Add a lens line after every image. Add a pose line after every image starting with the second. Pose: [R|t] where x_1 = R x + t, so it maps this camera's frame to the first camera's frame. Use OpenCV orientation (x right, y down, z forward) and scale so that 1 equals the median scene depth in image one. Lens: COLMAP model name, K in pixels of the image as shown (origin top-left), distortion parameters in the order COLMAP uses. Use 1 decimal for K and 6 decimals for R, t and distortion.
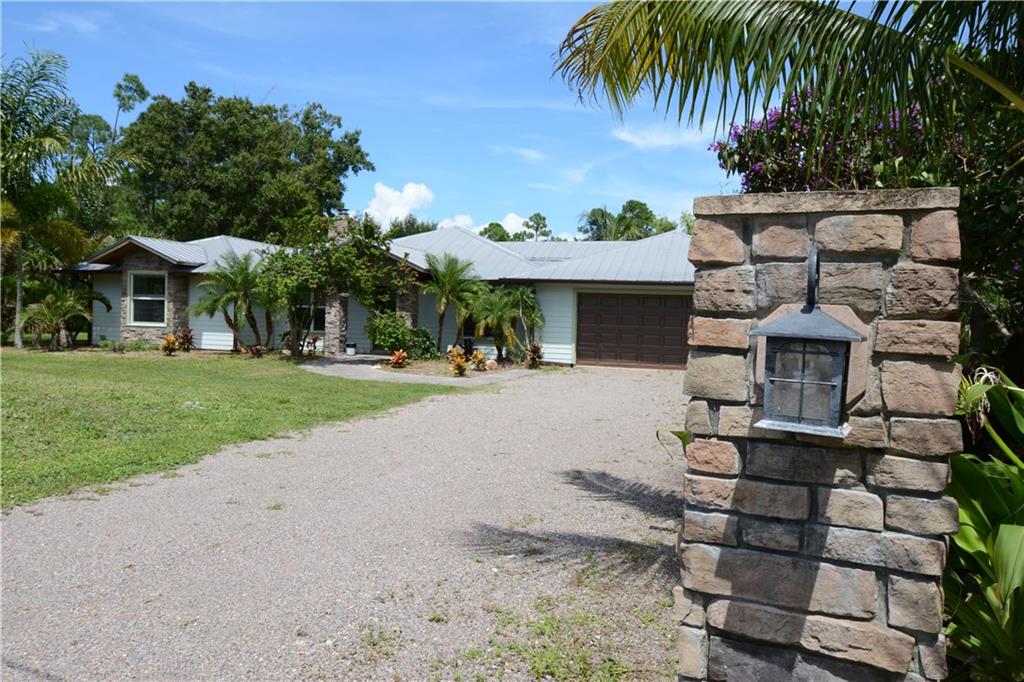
lens RADIAL K [[709.8, 0, 511.0], [0, 709.8, 340.2], [0, 0, 1]] dist [-0.003244, -0.000985]
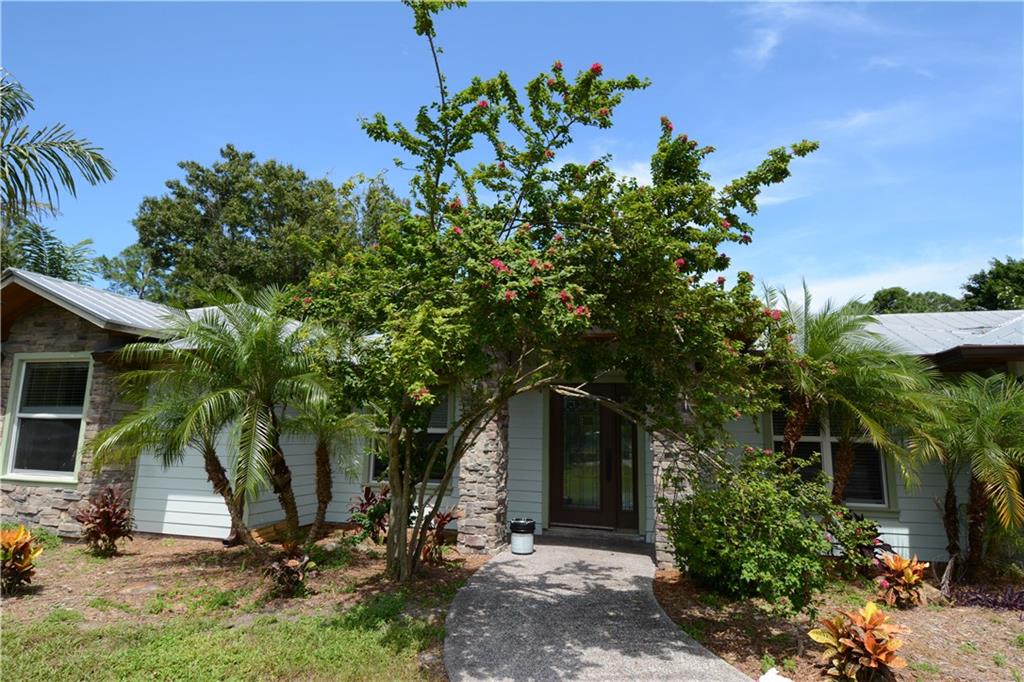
lens RADIAL K [[568.6, 0, 512.7], [0, 568.6, 343.0], [0, 0, 1]] dist [-0.027978, -0.001597]
pose [[0.999713, -0.009217, 0.022094, -0.235290], [0.013432, 0.979910, -0.198988, -0.030996], [-0.019816, 0.199227, 0.979753, 0.655572]]
